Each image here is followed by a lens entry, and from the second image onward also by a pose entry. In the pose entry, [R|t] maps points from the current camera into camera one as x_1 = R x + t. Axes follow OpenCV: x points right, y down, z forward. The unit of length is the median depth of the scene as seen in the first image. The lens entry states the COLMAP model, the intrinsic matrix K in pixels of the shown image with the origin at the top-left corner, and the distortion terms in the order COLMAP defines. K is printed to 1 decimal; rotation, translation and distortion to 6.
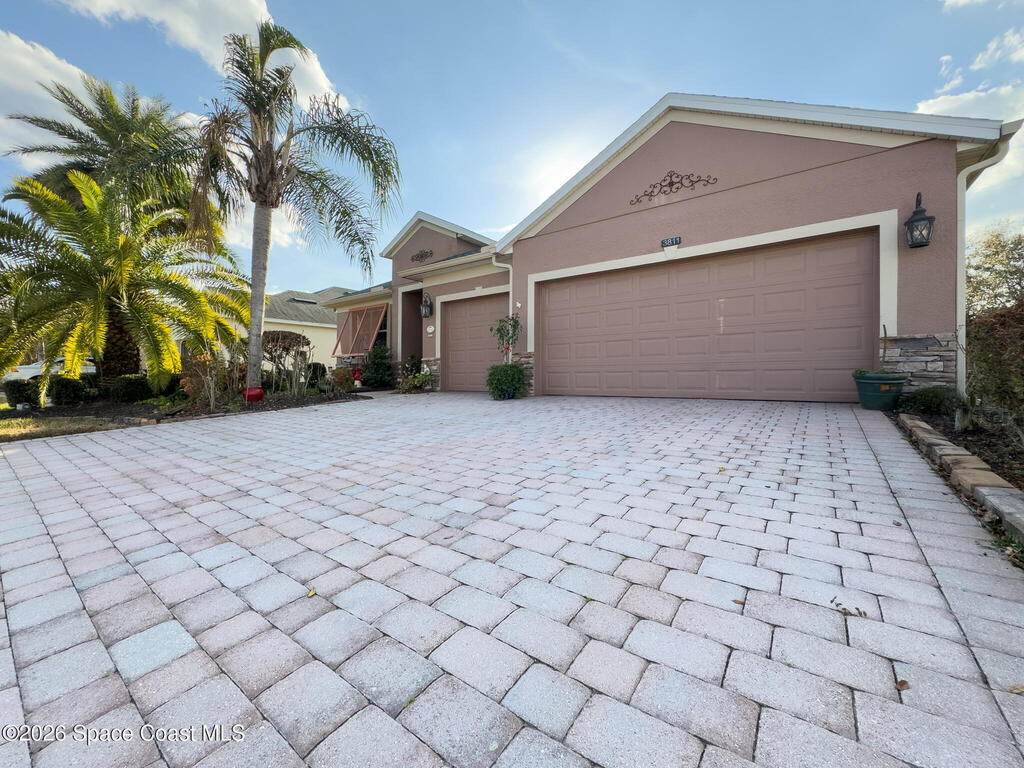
lens RADIAL K [[407.5, 0, 510.5], [0, 407.5, 380.9], [0, 0, 1]] dist [-0.002530, -0.000079]
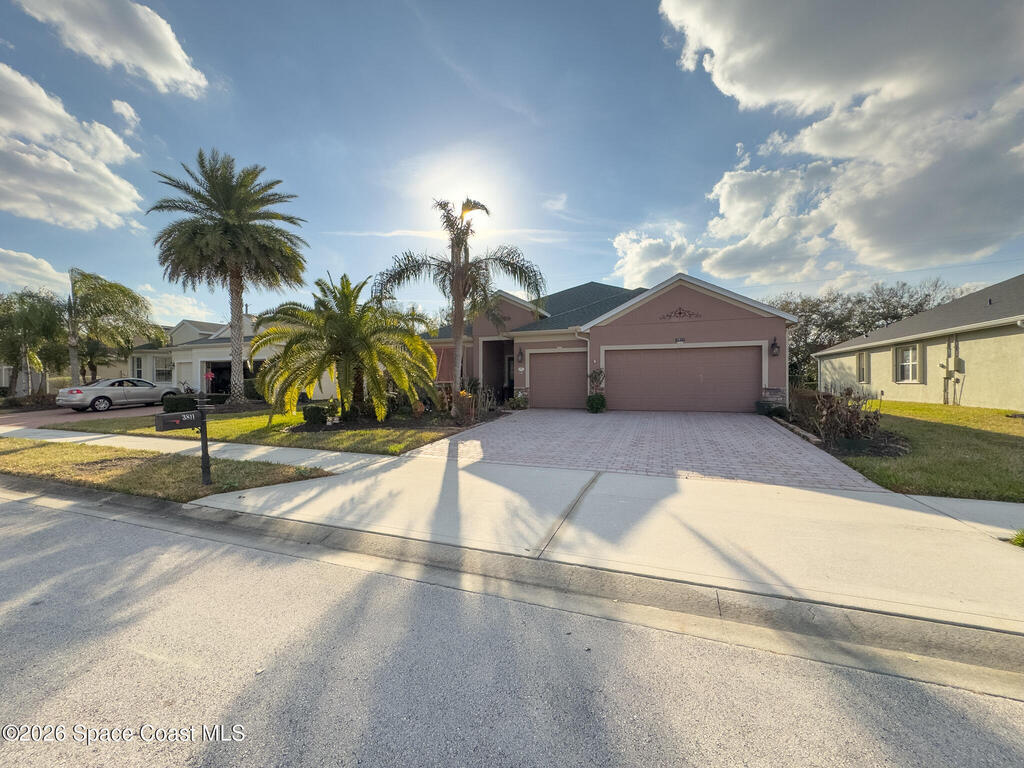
lens RADIAL K [[407.5, 0, 510.5], [0, 407.5, 380.9], [0, 0, 1]] dist [-0.002530, -0.000079]
pose [[0.955162, 0.007061, 0.295999, -0.773113], [-0.000232, 0.999733, -0.023099, -0.049082], [-0.296083, 0.021995, 0.954909, -0.558216]]
